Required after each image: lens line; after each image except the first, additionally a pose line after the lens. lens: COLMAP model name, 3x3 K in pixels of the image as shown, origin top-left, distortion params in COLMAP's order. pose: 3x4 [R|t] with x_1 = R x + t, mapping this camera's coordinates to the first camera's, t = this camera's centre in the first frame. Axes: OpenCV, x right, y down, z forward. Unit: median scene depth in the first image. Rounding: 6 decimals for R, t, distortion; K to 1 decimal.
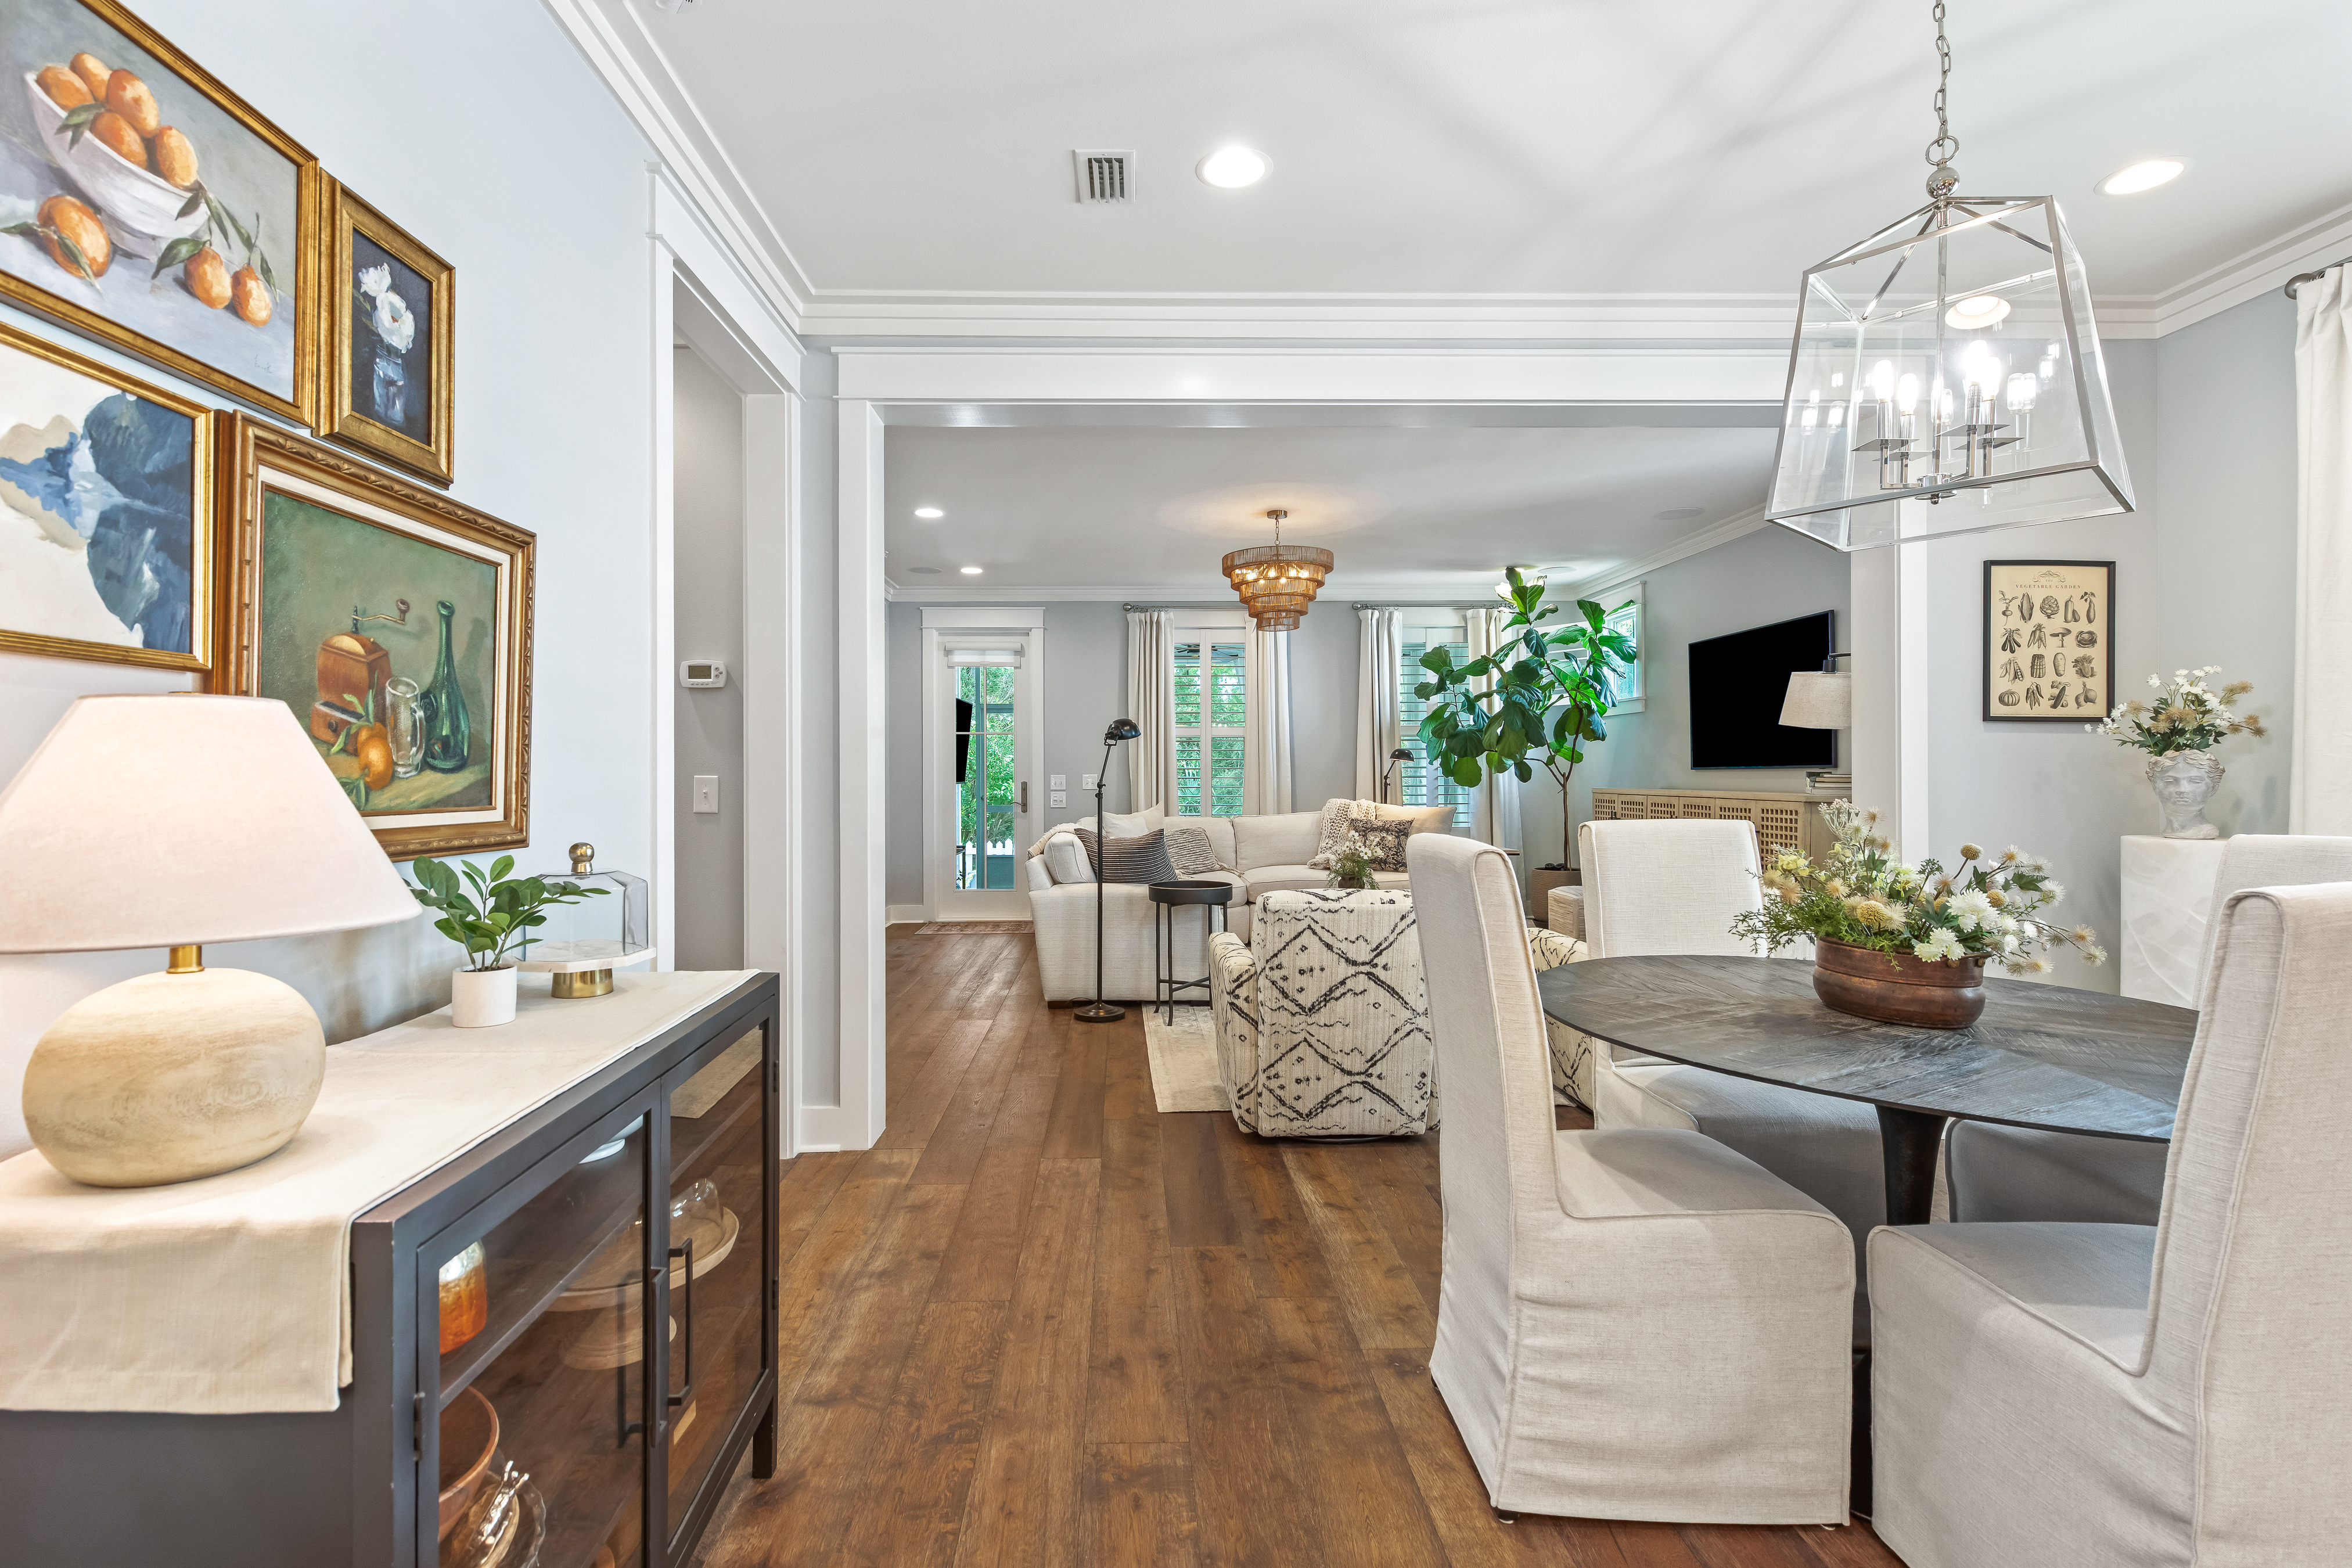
lens RADIAL K [[1101.7, 0, 1144.0], [0, 1101.7, 773.3], [0, 0, 1]] dist [0.002408, -0.002206]
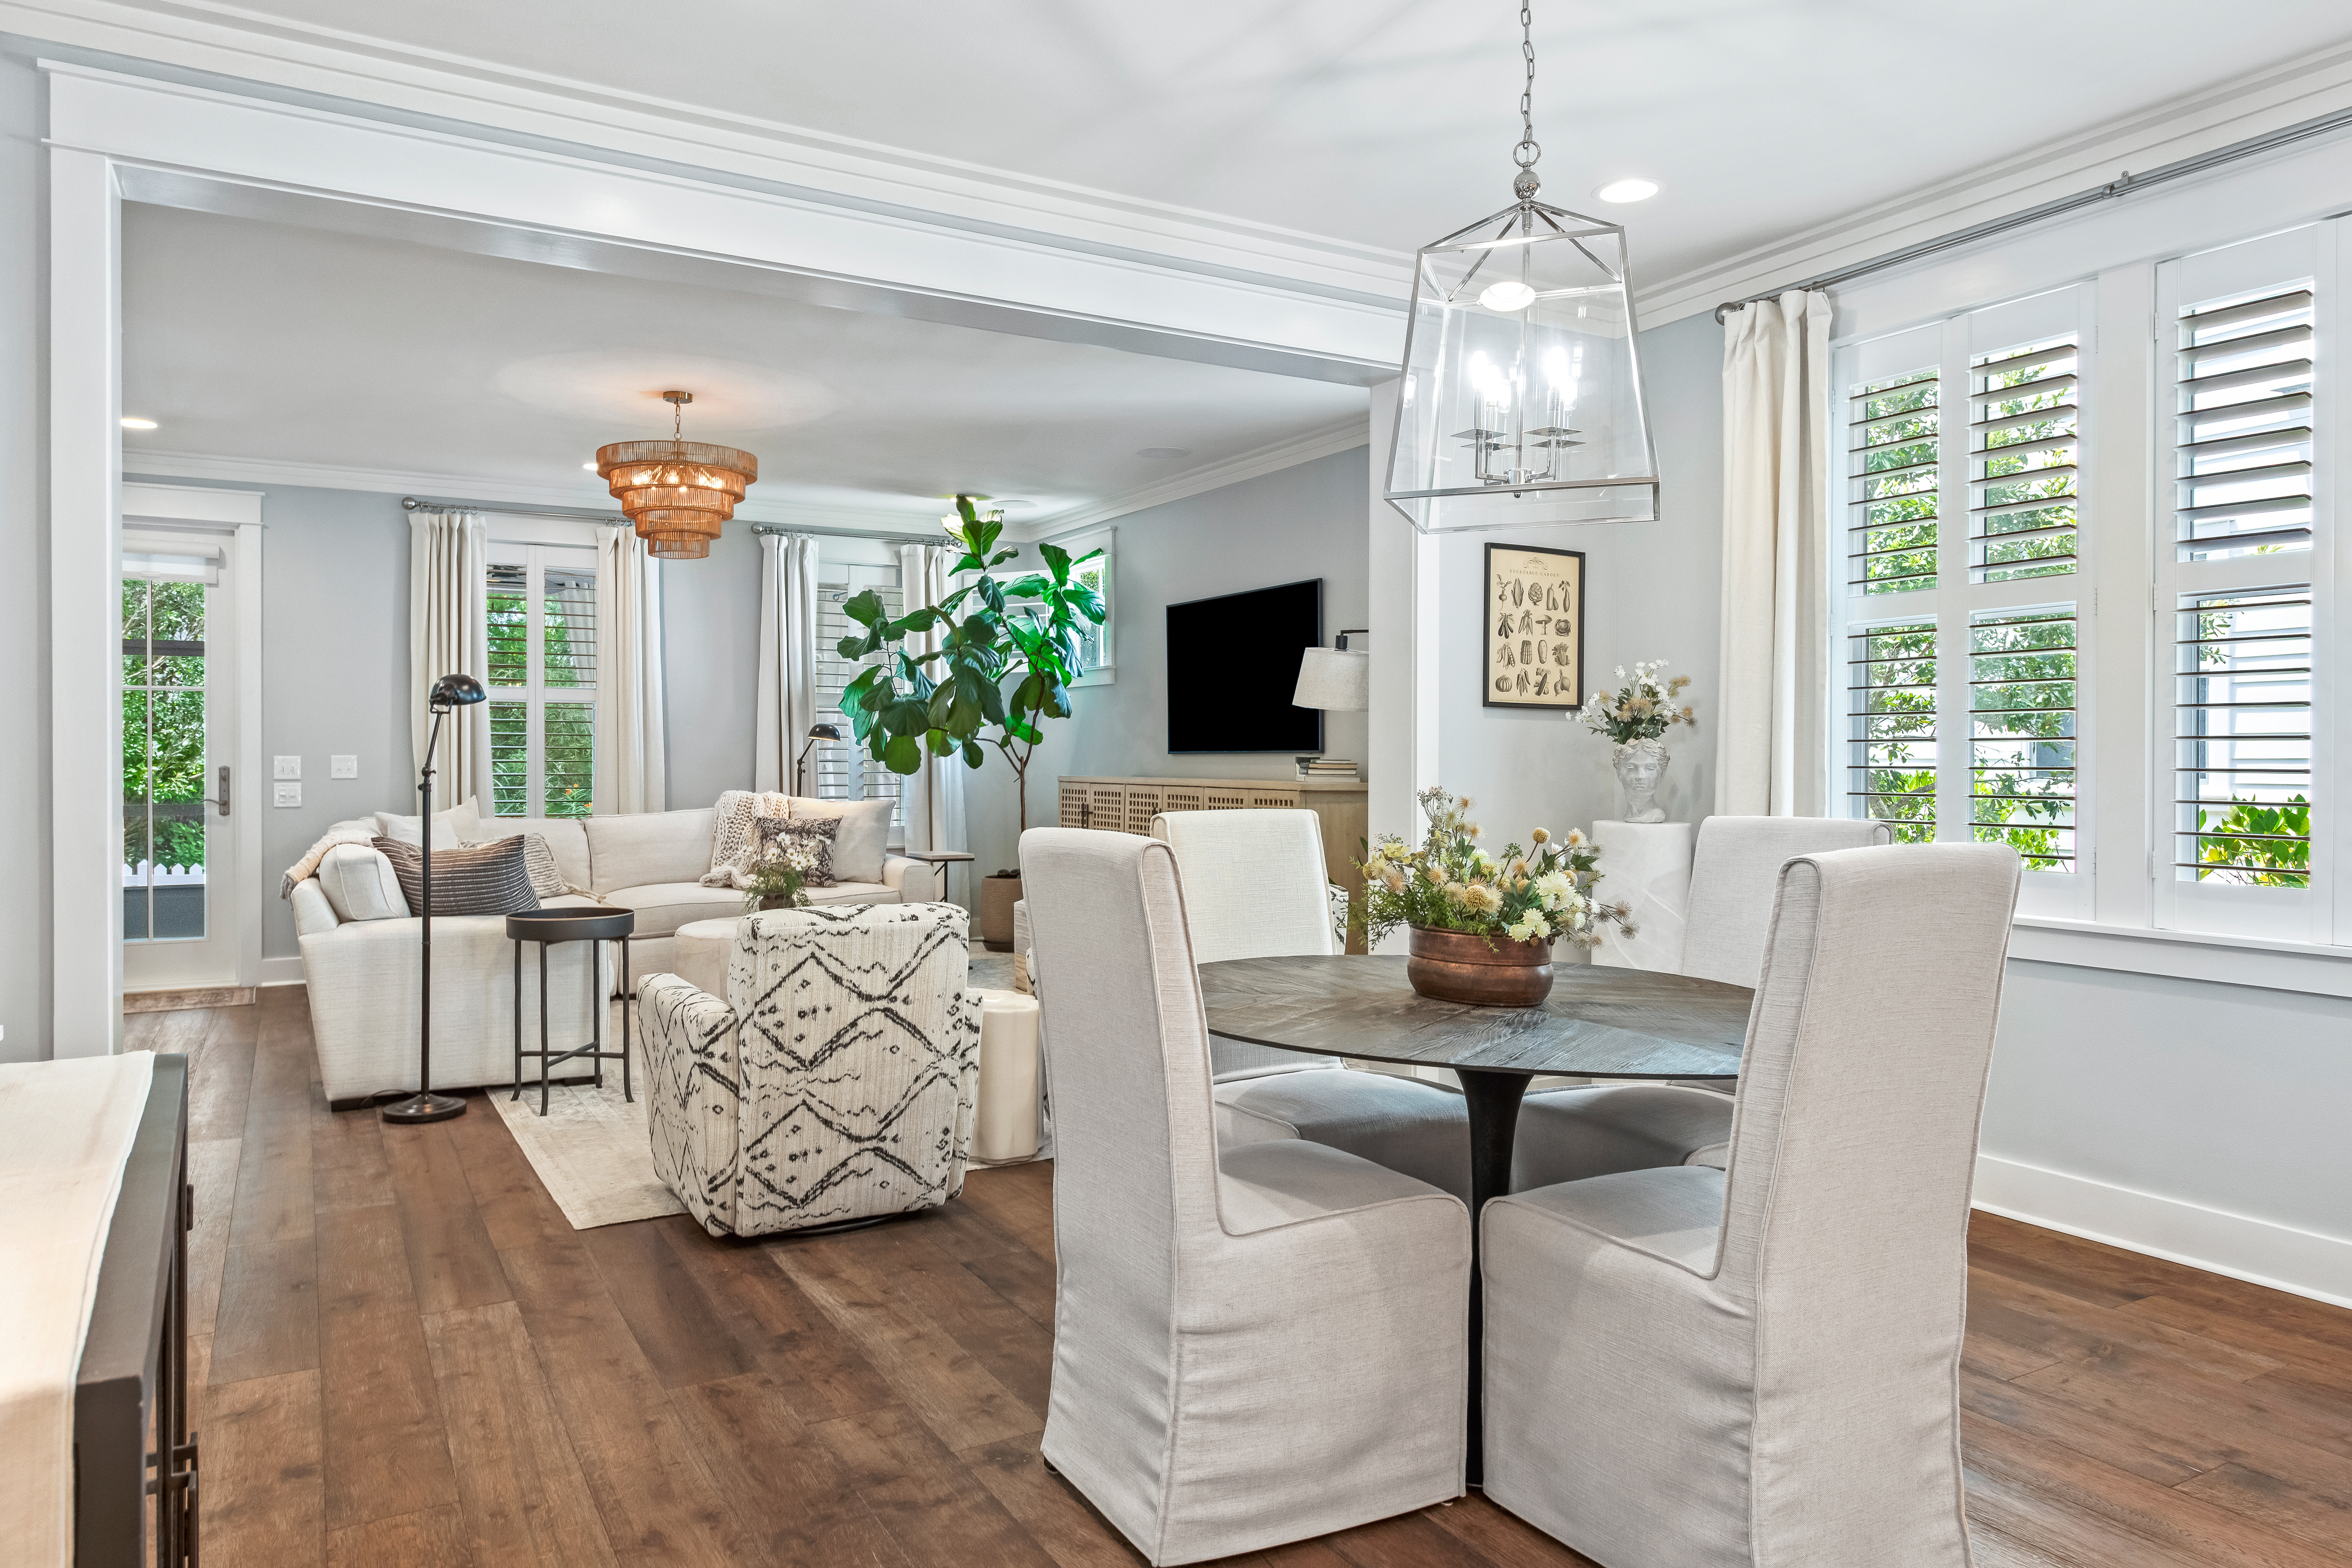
lens RADIAL K [[1512.7, 0, 1156.9], [0, 1512.7, 771.0], [0, 0, 1]] dist [0.006995, -0.000521]
pose [[0.879035, 0.000462, 0.476756, -0.137912], [-0.005110, 0.999951, 0.008453, -0.000110], [-0.476729, -0.009867, 0.878995, -0.044966]]
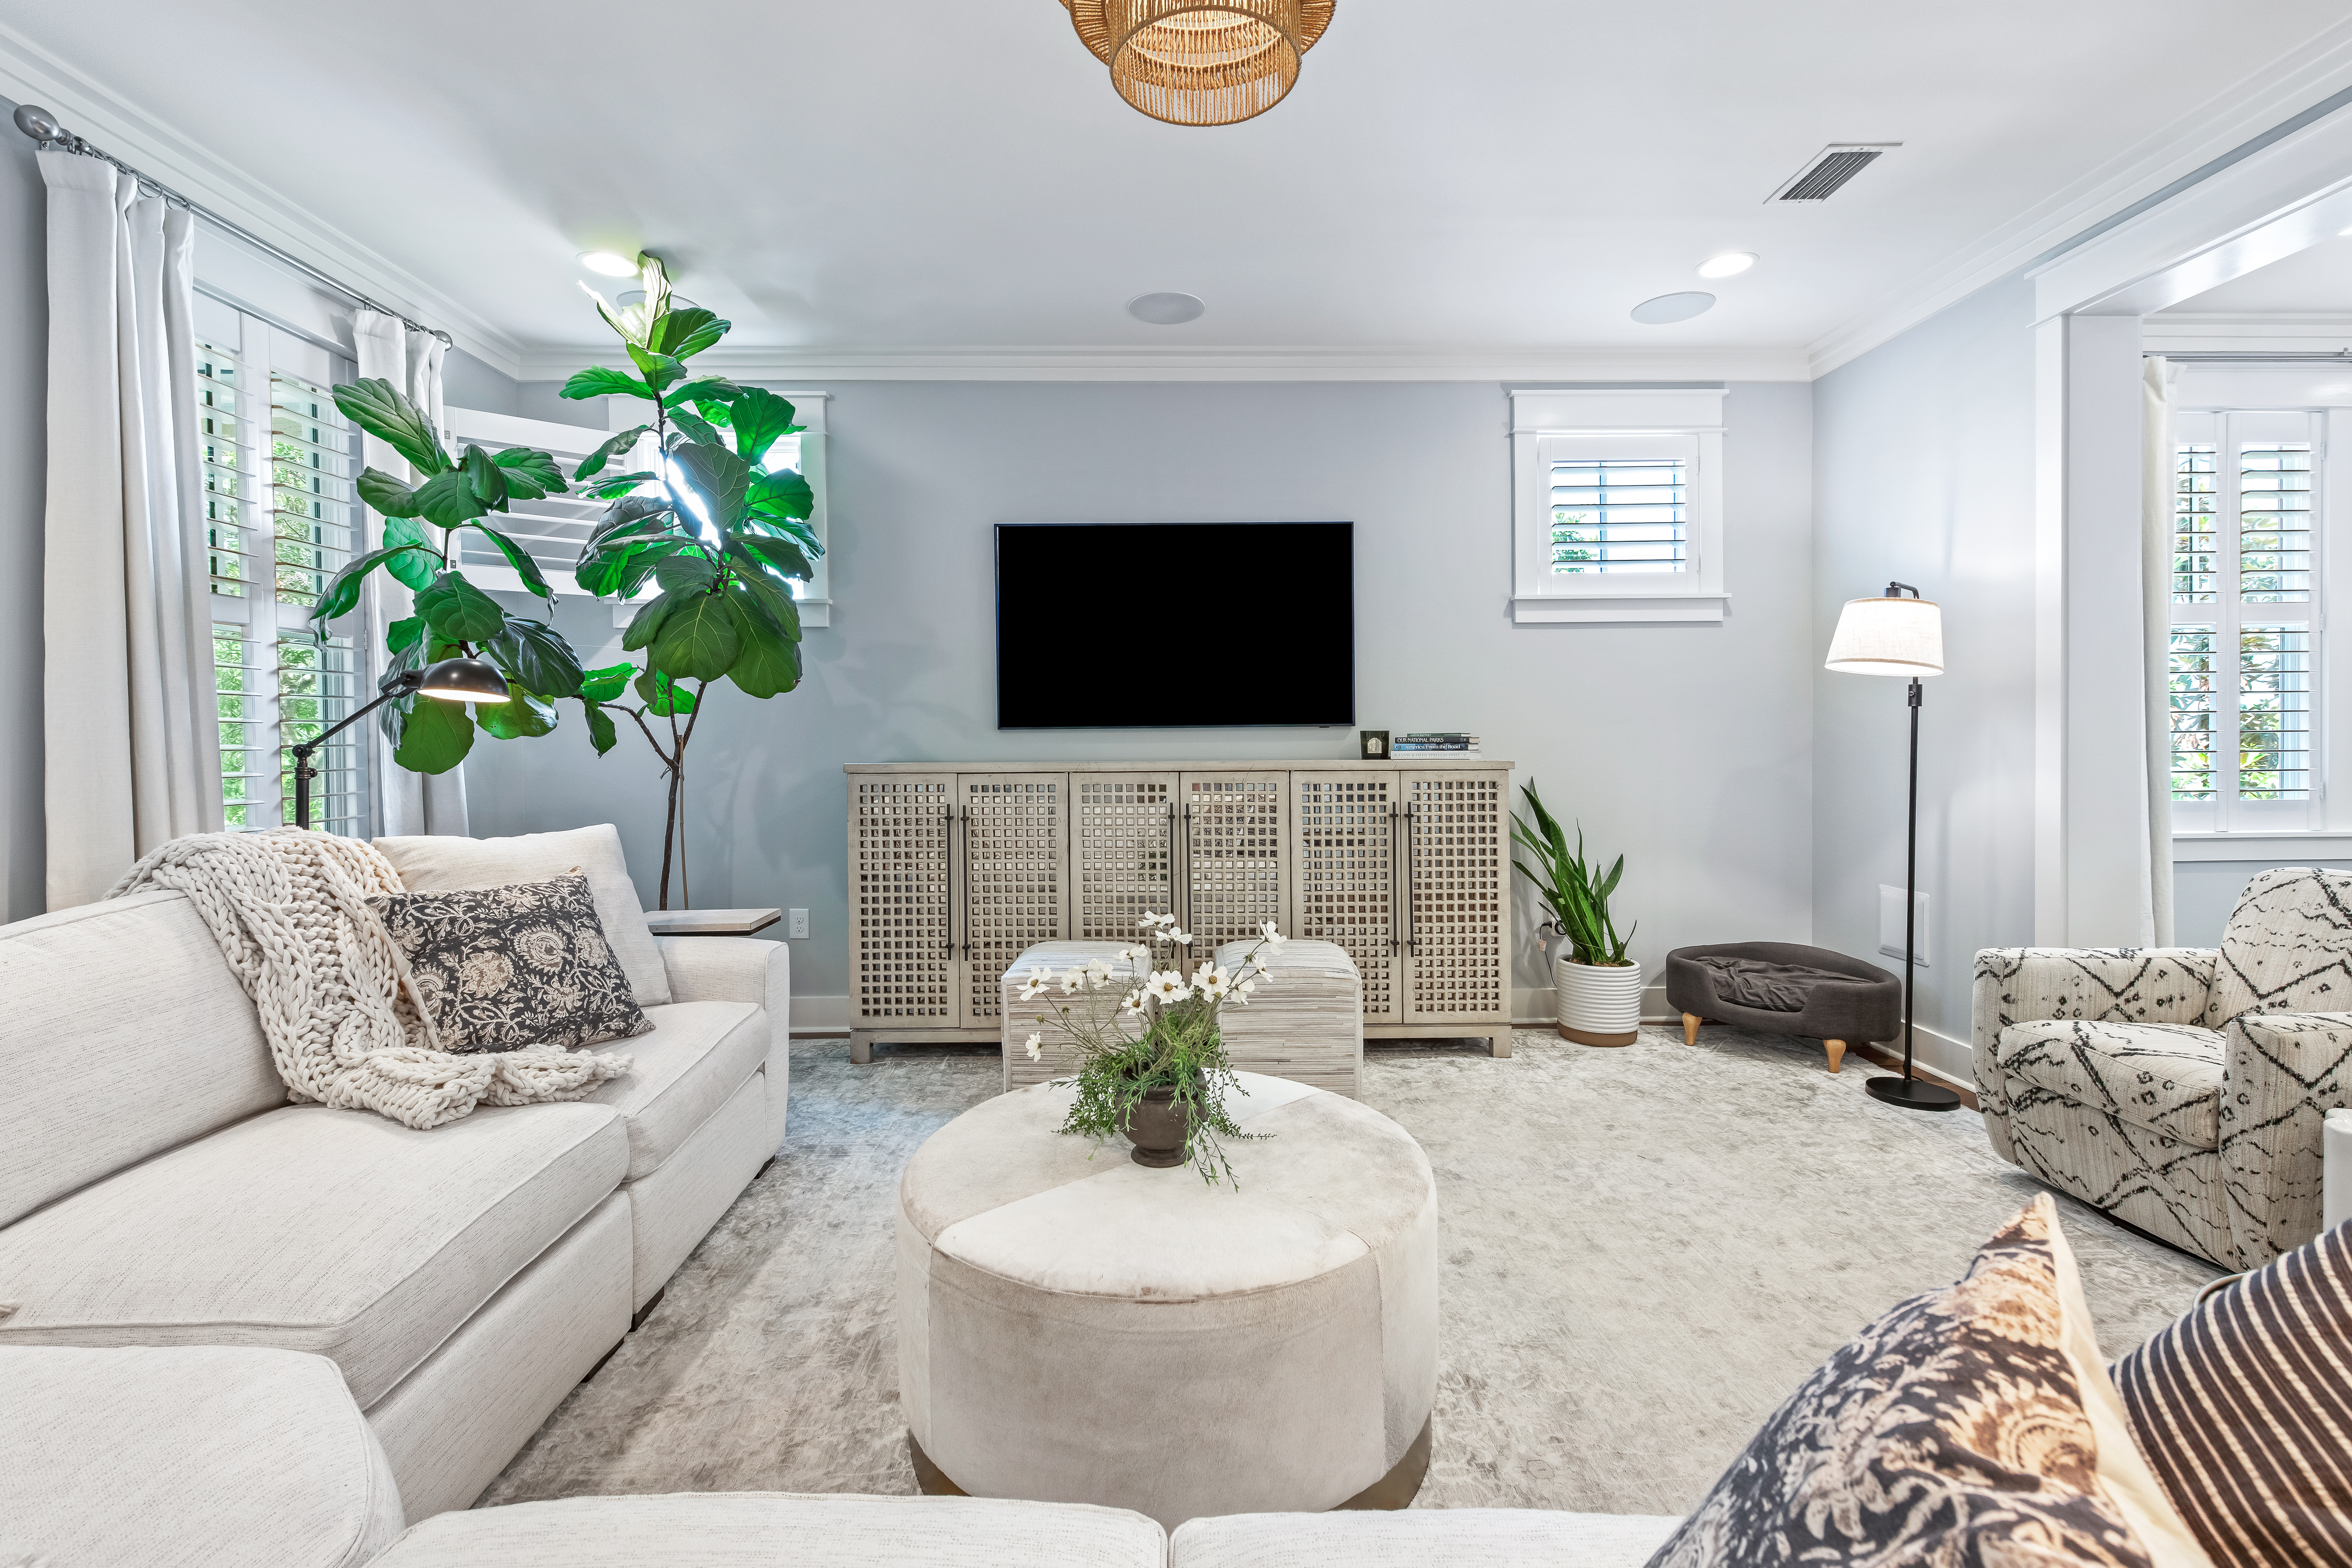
lens RADIAL K [[1027.1, 0, 1181.7], [0, 1027.1, 757.5], [0, 0, 1]] dist [0.000595, -0.000839]
pose [[-0.002600, -0.019634, 0.999804, -0.160271], [0.006966, 0.999783, 0.019651, 0.002776], [-0.999972, 0.007015, -0.002463, 1.828911]]
